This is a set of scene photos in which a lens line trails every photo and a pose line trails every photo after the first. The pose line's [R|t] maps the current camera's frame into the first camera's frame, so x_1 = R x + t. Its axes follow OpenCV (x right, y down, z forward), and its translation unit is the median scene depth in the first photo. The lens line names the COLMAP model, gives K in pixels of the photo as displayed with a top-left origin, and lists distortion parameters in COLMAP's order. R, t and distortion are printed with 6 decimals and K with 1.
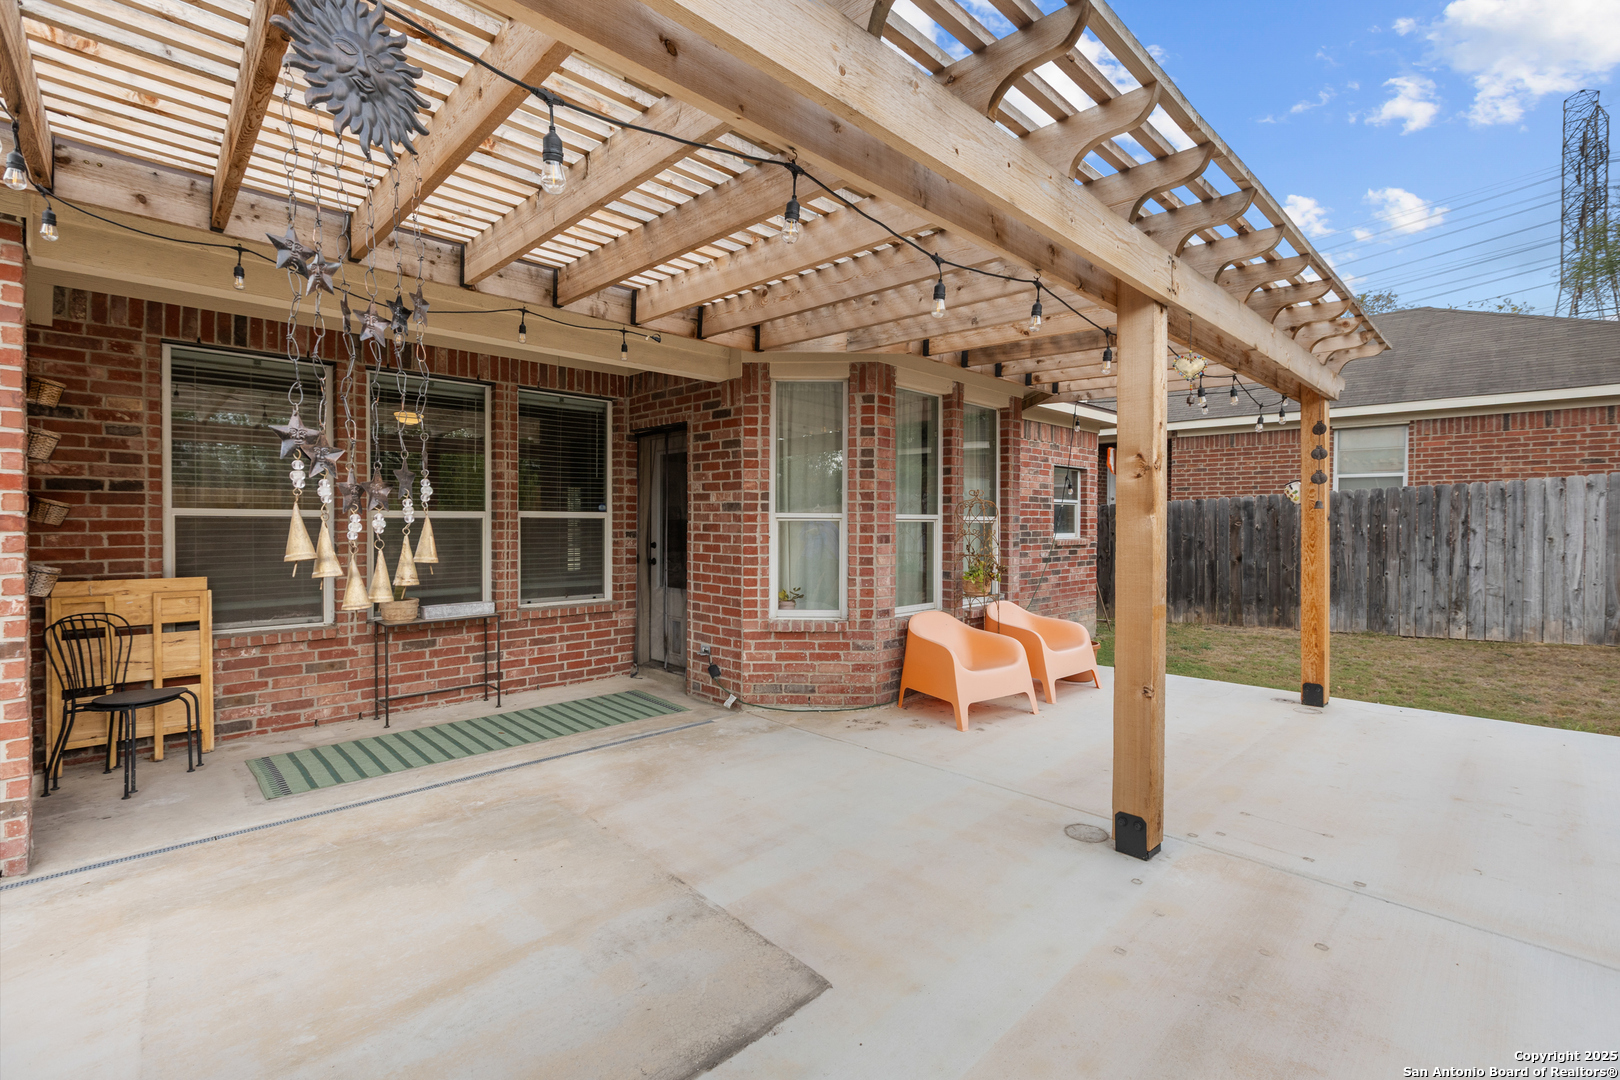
lens RADIAL K [[722.9, 0, 800.1], [0, 722.9, 519.8], [0, 0, 1]] dist [0.000297, 0.000195]
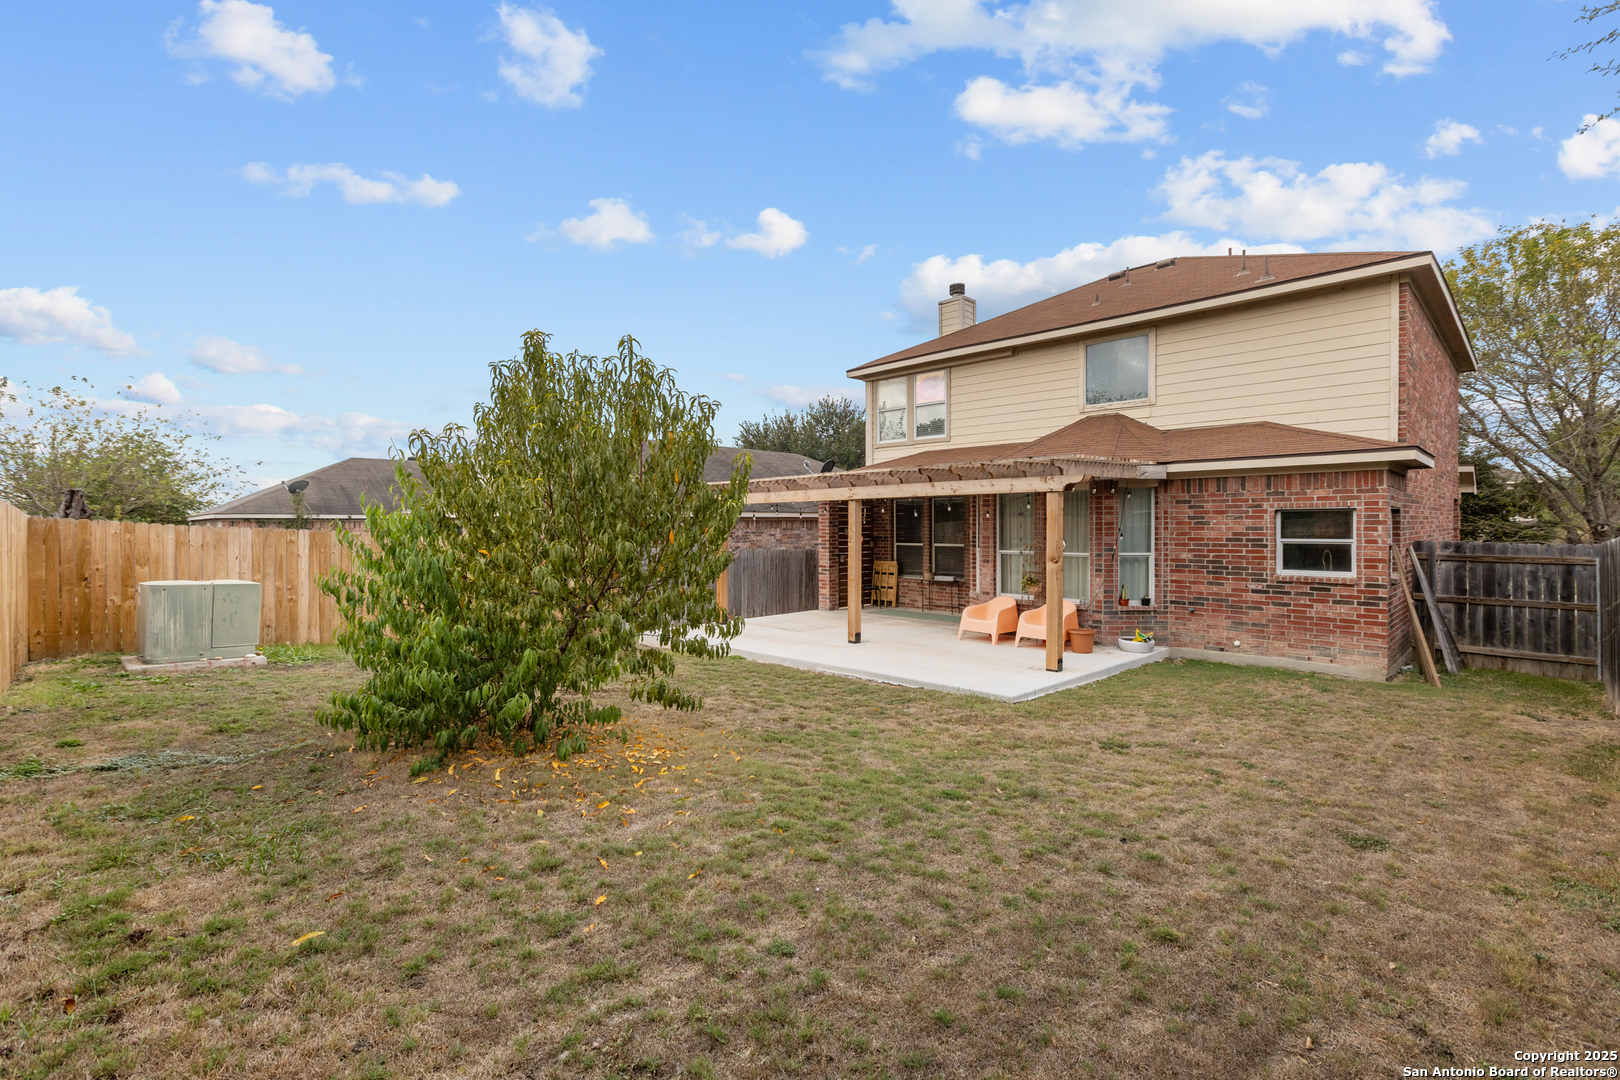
lens RADIAL K [[722.9, 0, 800.1], [0, 722.9, 519.8], [0, 0, 1]] dist [0.000297, 0.000195]
pose [[0.005719, -0.008261, -0.999950, 2.386354], [-0.000305, 0.999966, -0.008263, -0.087475], [0.999984, 0.000352, 0.005716, 0.379893]]
